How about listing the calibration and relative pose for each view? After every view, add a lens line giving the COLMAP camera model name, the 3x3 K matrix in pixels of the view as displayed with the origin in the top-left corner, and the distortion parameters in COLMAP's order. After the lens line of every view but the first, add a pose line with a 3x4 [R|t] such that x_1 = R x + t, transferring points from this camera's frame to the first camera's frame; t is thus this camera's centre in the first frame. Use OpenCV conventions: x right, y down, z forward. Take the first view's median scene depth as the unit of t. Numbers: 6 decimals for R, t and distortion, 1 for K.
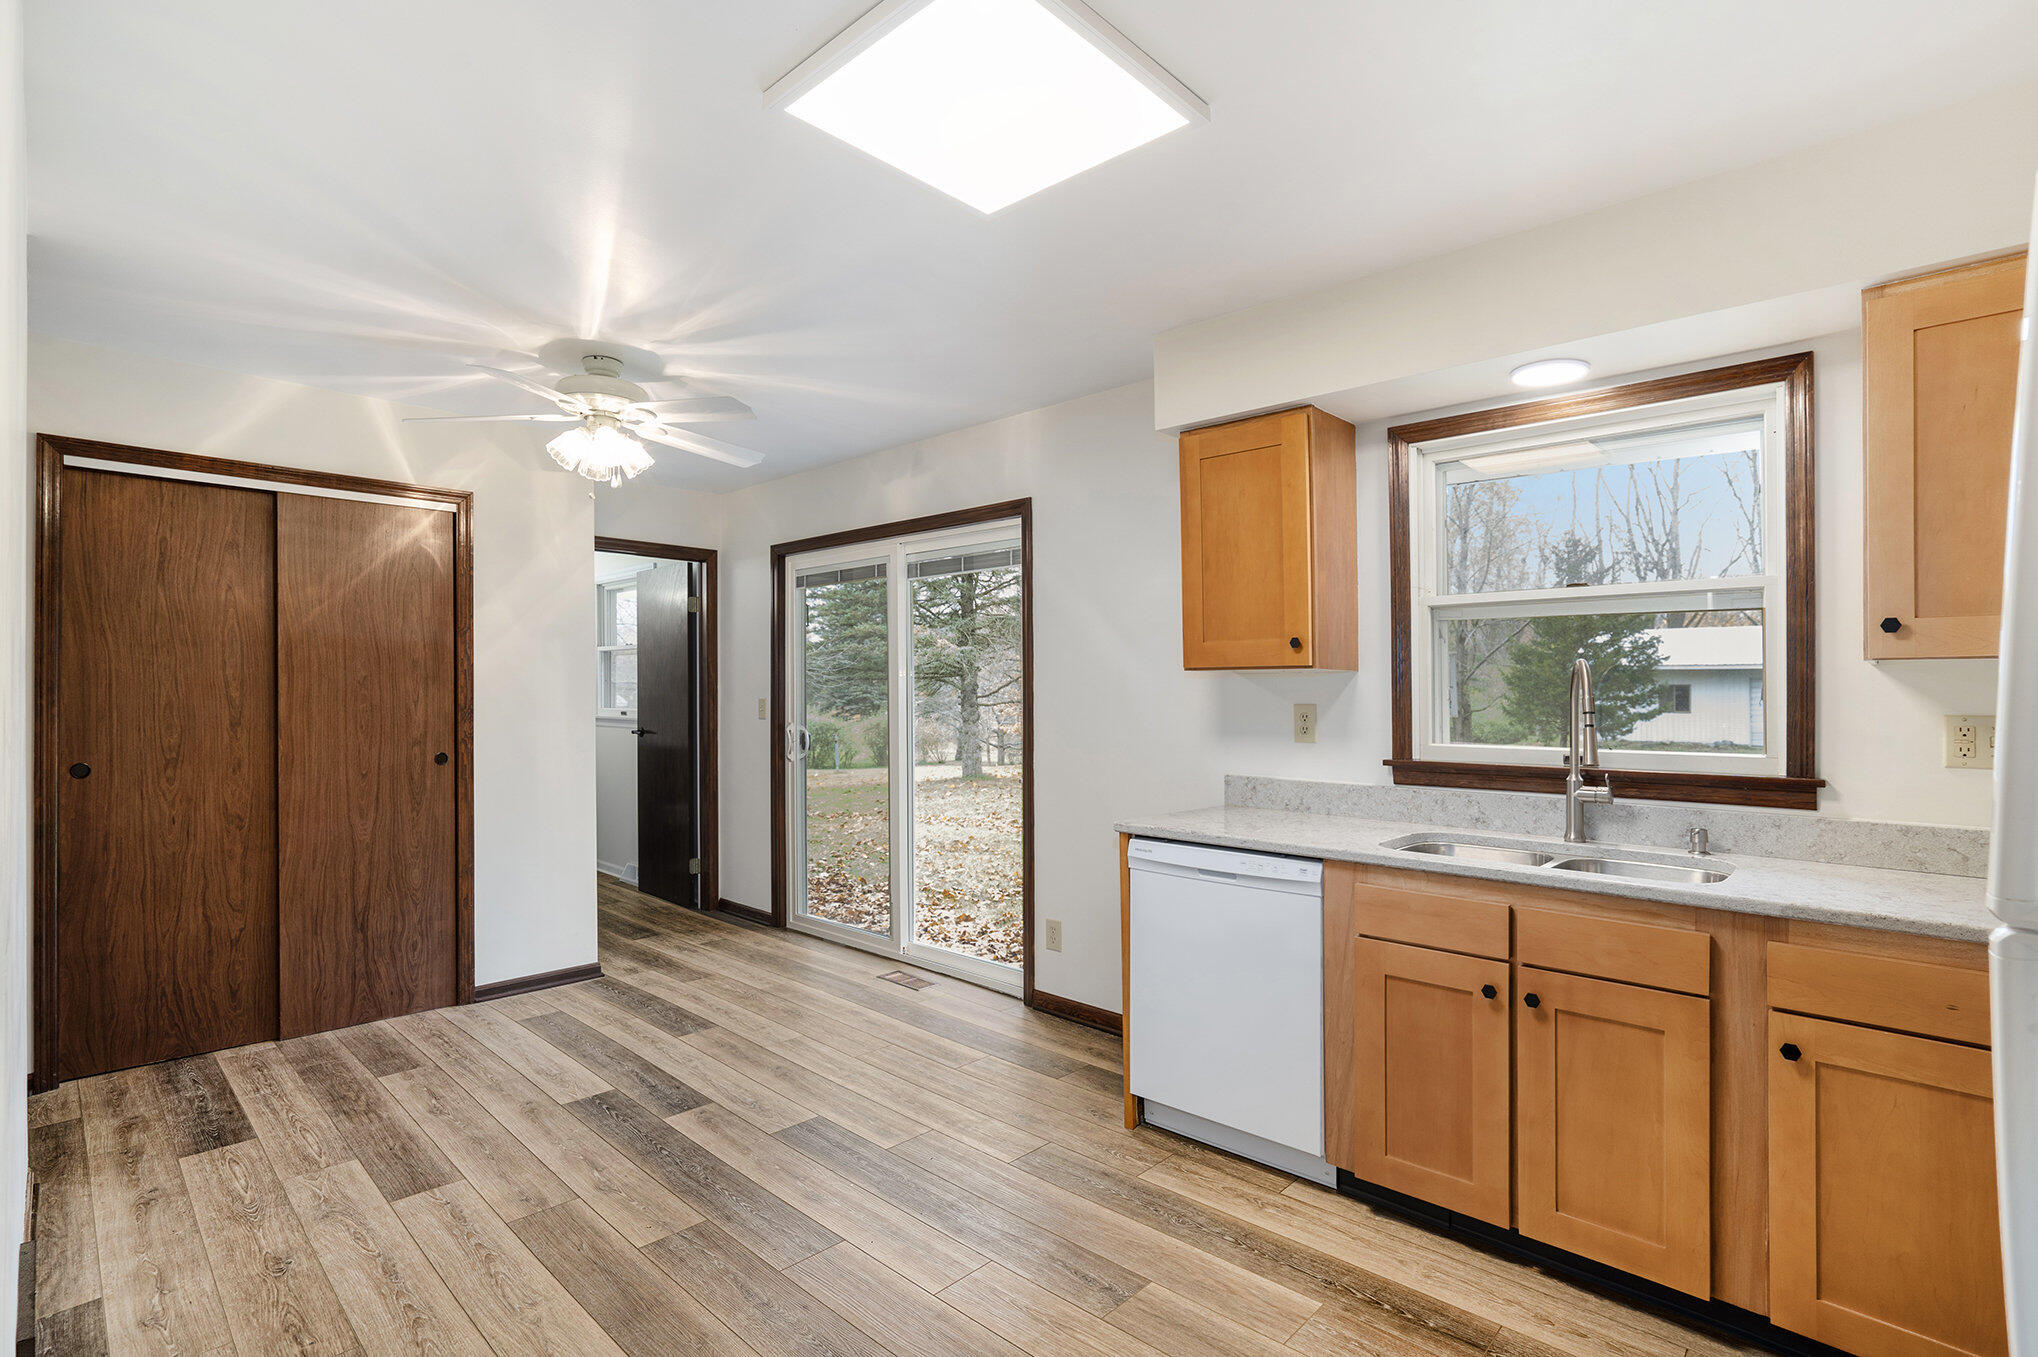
lens RADIAL K [[957.2, 0, 1023.7], [0, 957.2, 675.2], [0, 0, 1]] dist [-0.048604, 0.007050]
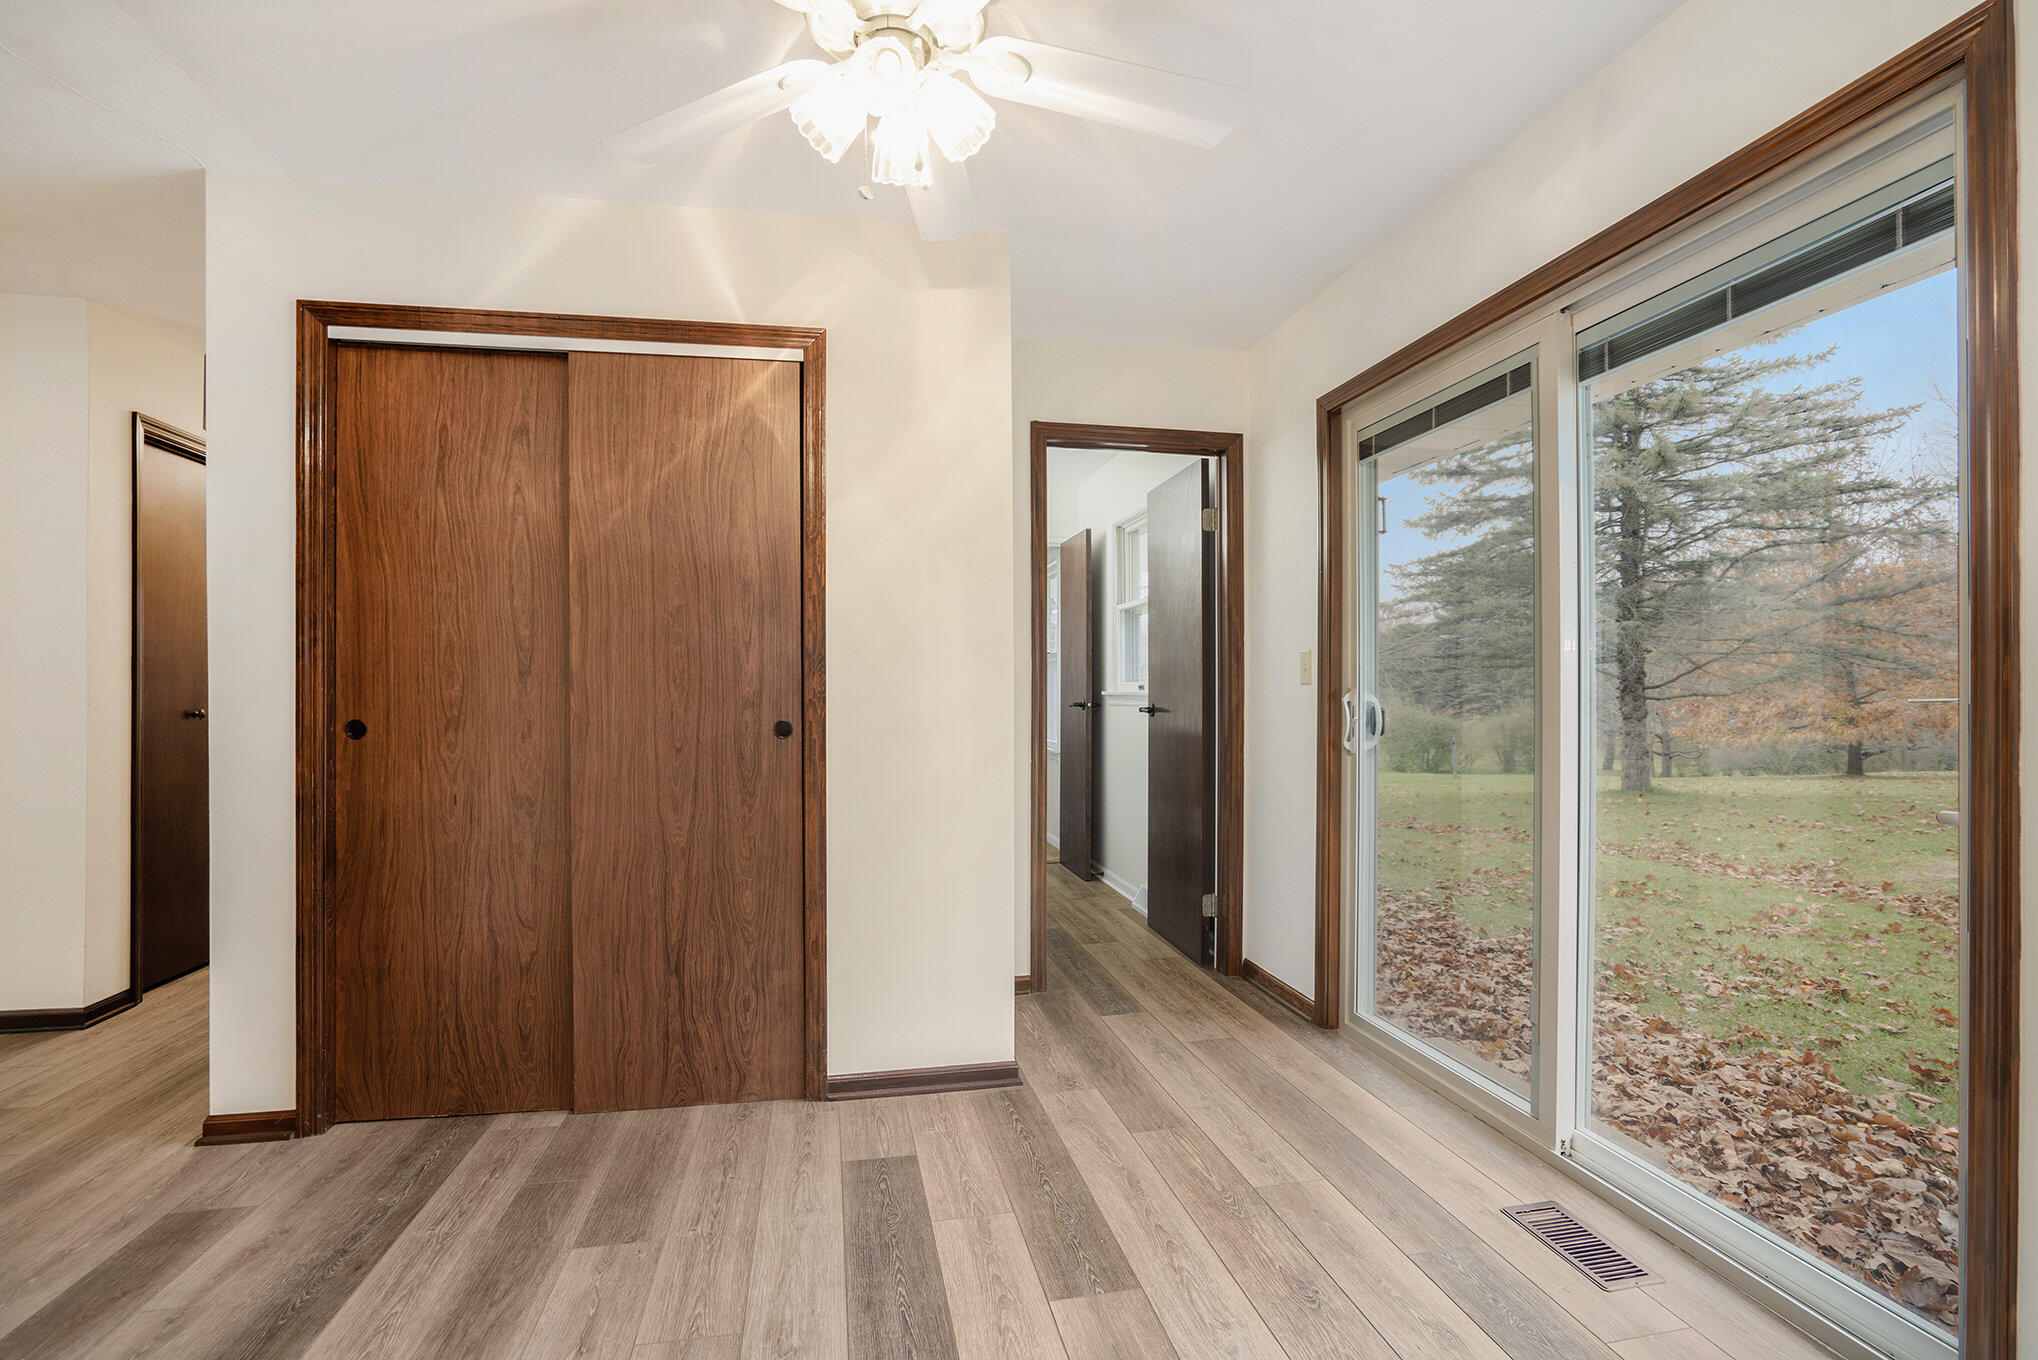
lens RADIAL K [[957.2, 0, 1011.4], [0, 957.2, 700.6], [0, 0, 1]] dist [-0.048604, 0.007050]
pose [[0.806657, 0.001871, -0.591016, -0.088676], [0.014434, 0.999634, 0.022865, 0.056052], [0.590843, -0.026975, 0.806336, 0.557515]]
